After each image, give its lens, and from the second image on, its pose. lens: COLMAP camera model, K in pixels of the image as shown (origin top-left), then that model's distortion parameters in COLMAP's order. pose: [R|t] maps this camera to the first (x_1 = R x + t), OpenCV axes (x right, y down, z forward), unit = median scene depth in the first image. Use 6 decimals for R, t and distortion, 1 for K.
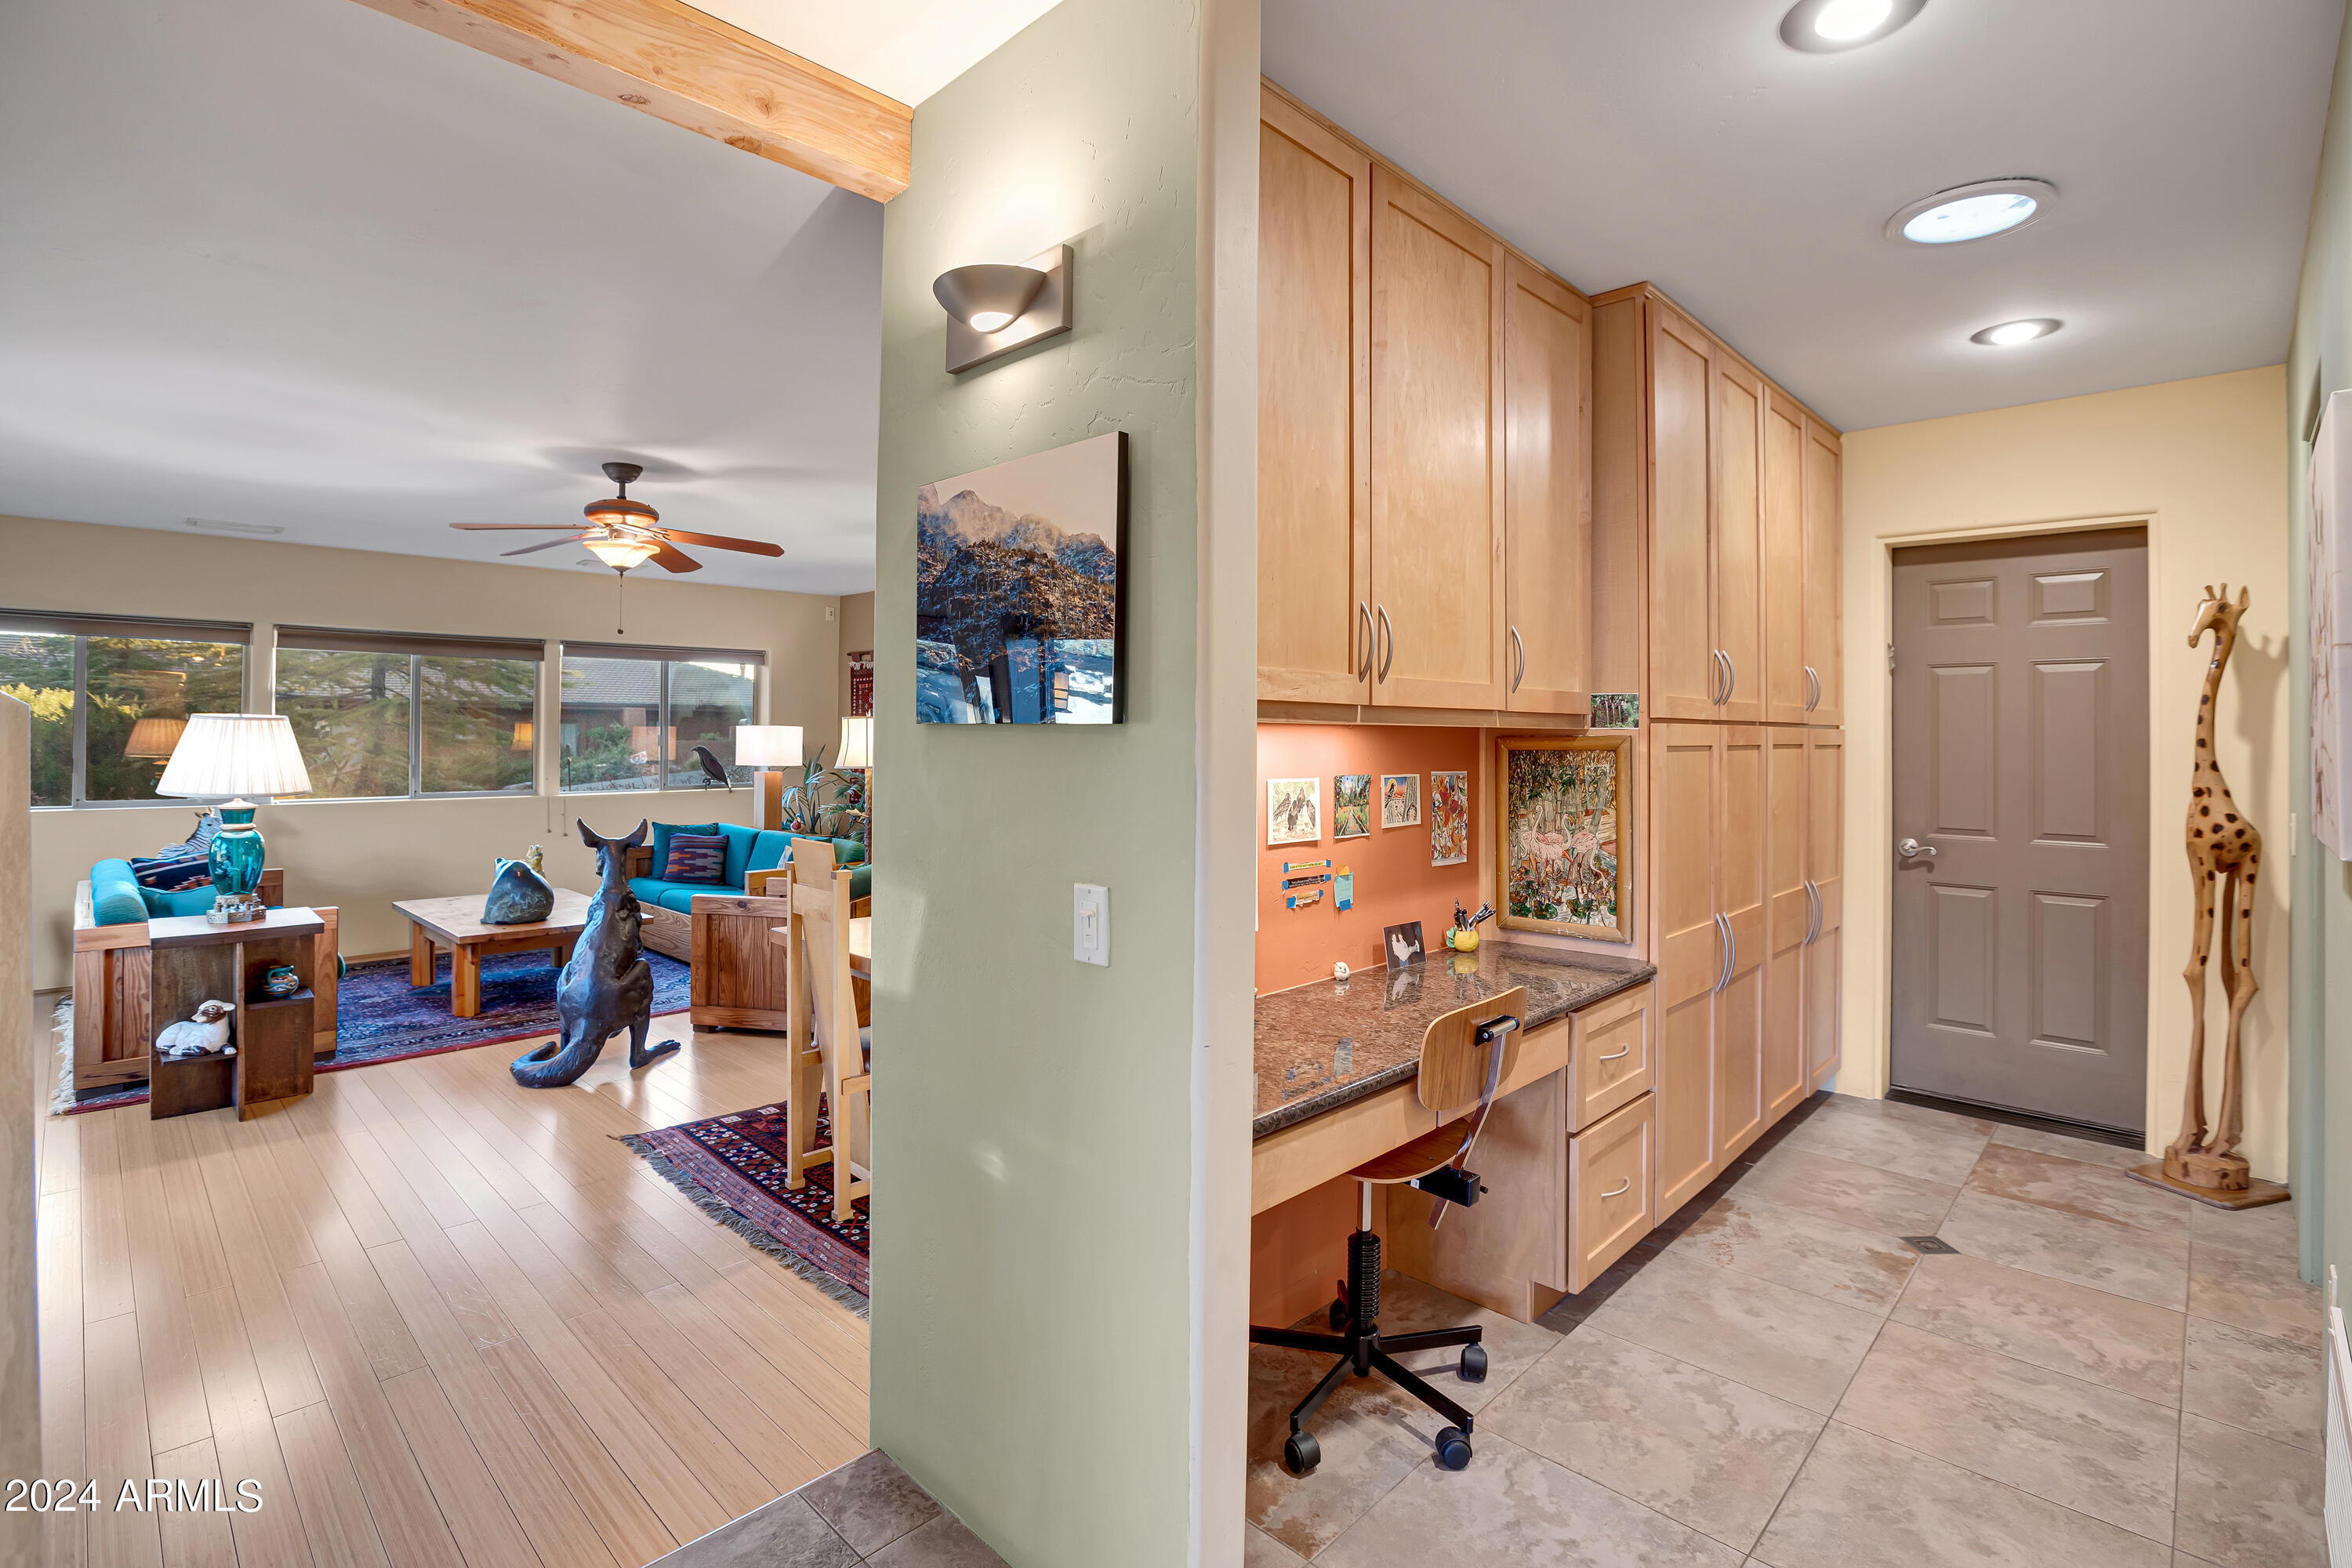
lens RADIAL K [[1100.3, 0, 1175.7], [0, 1100.3, 724.6], [0, 0, 1]] dist [-0.041420, 0.010059]
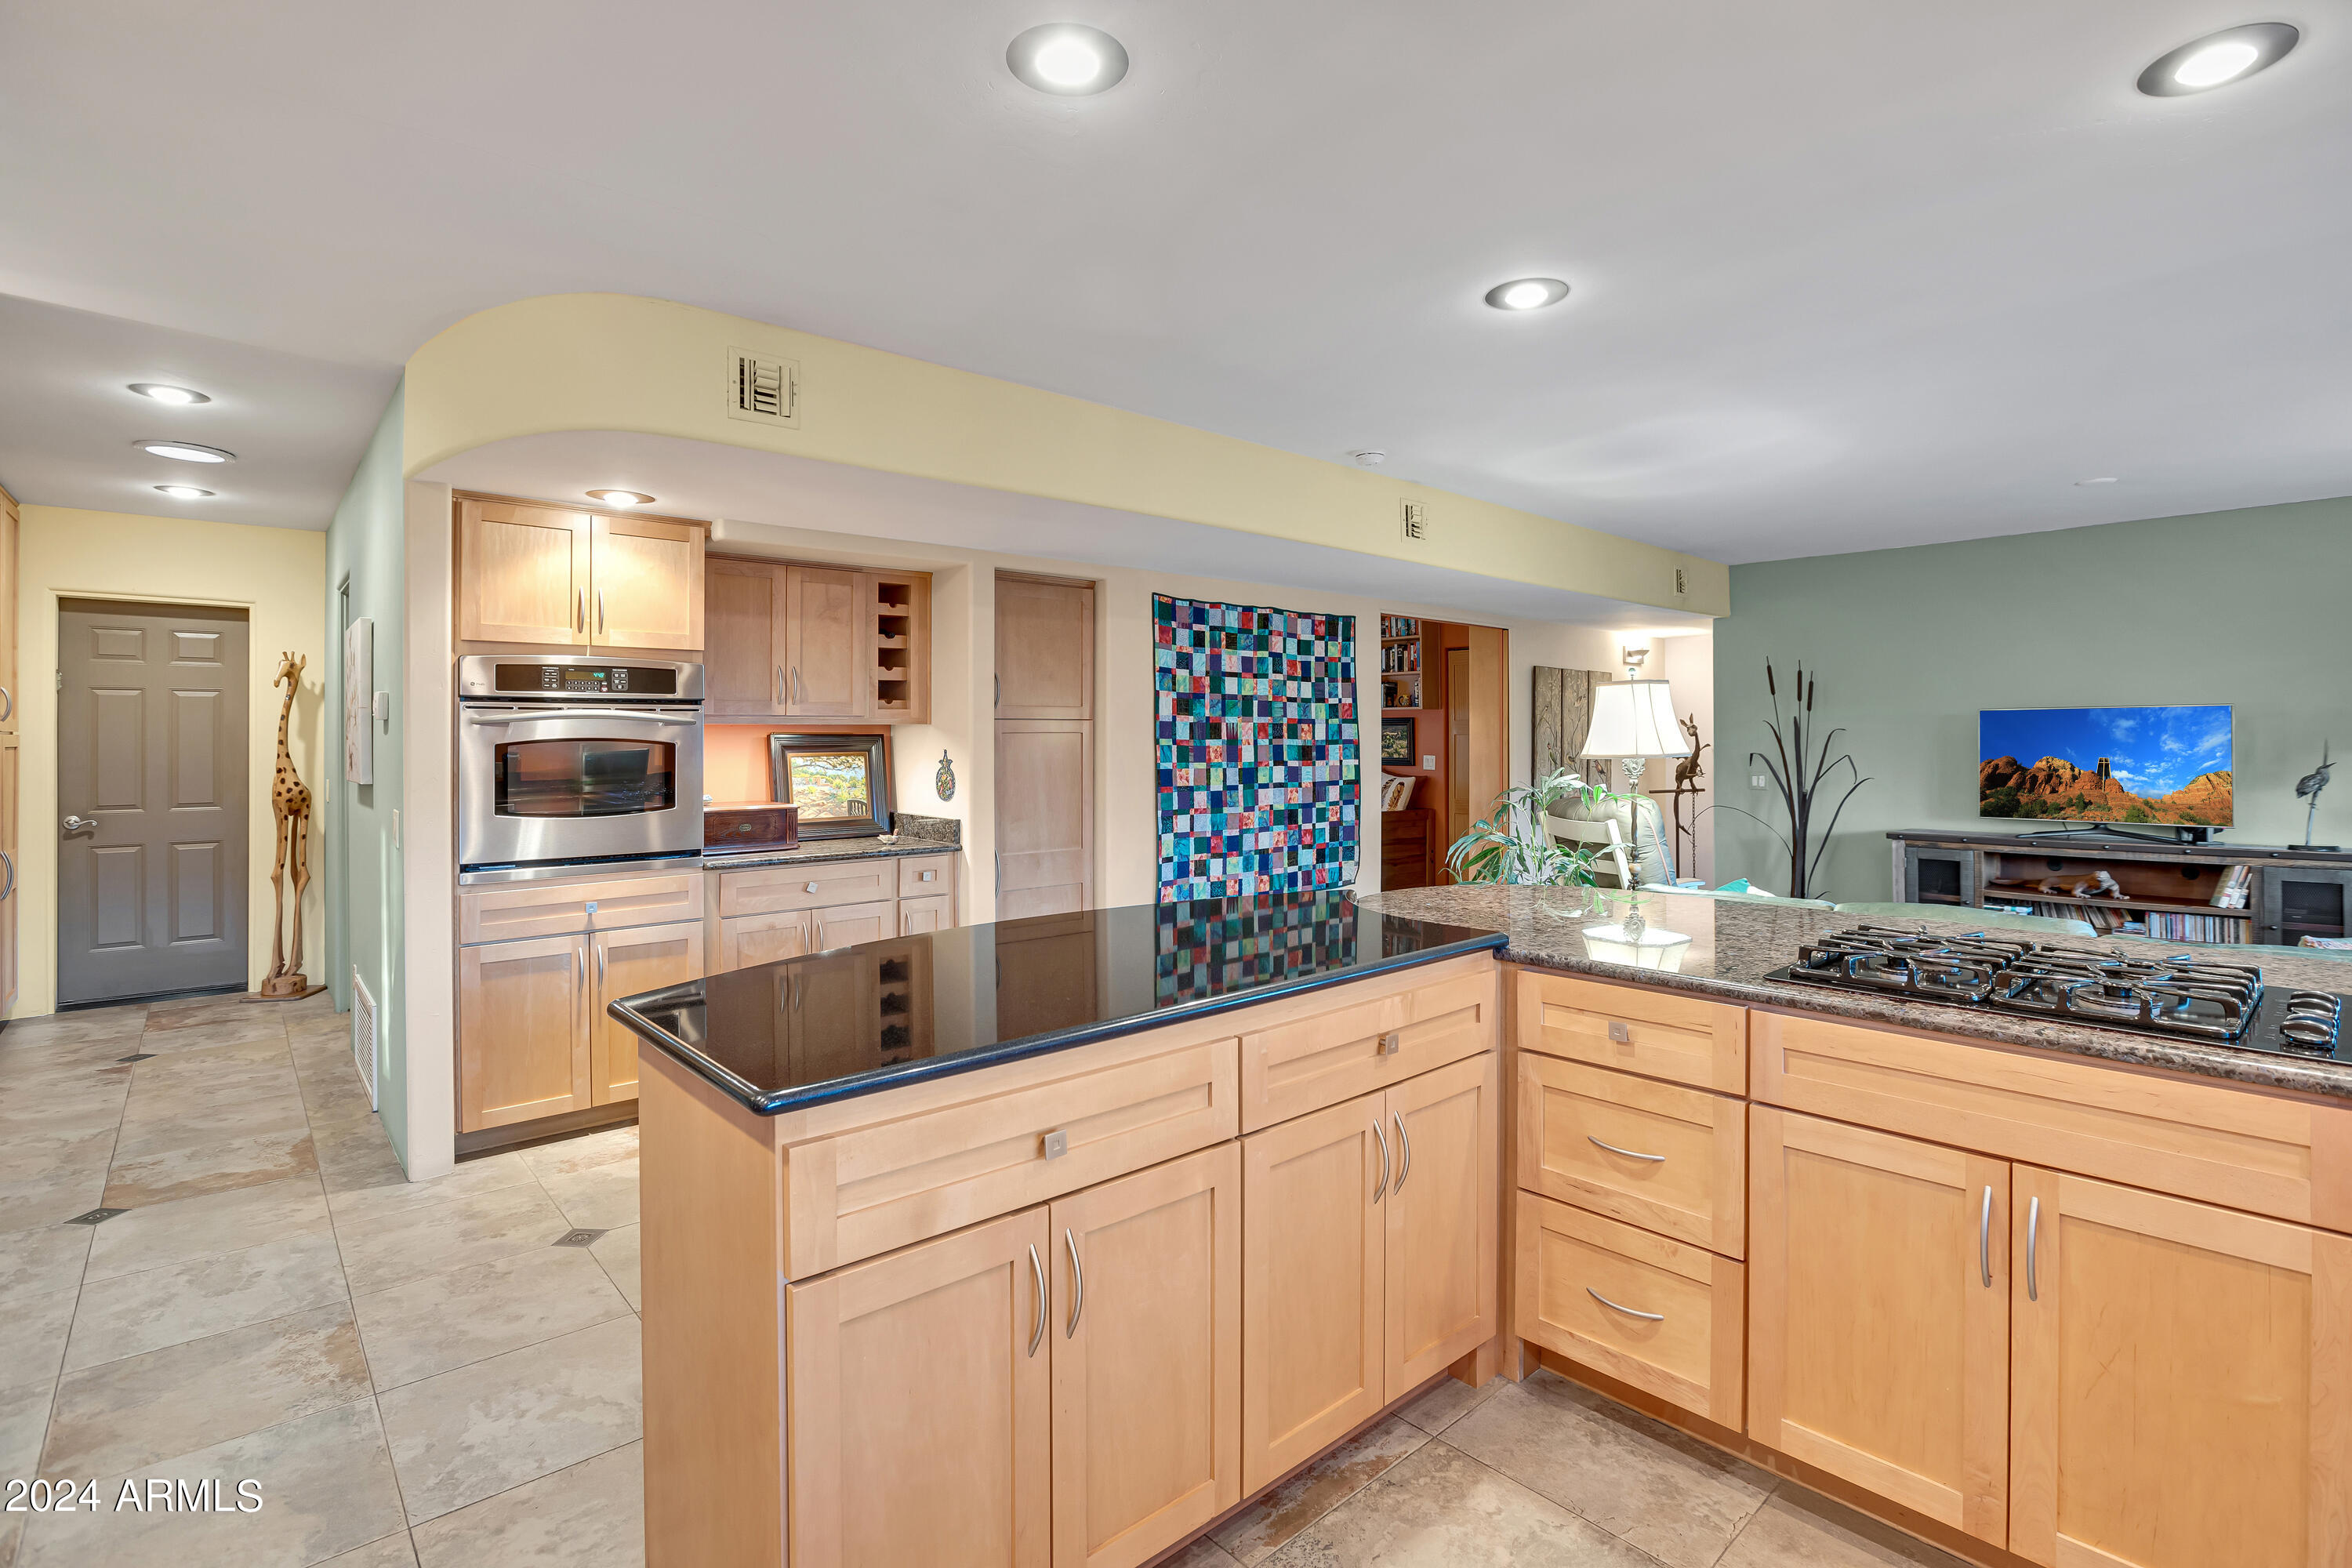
lens RADIAL K [[1100.3, 0, 1175.7], [0, 1100.3, 724.6], [0, 0, 1]] dist [-0.041420, 0.010059]
pose [[0.076181, 0.006854, 0.997070, -0.674475], [-0.003262, 0.999973, -0.006625, -0.004908], [-0.997089, -0.002748, 0.076201, -0.589287]]
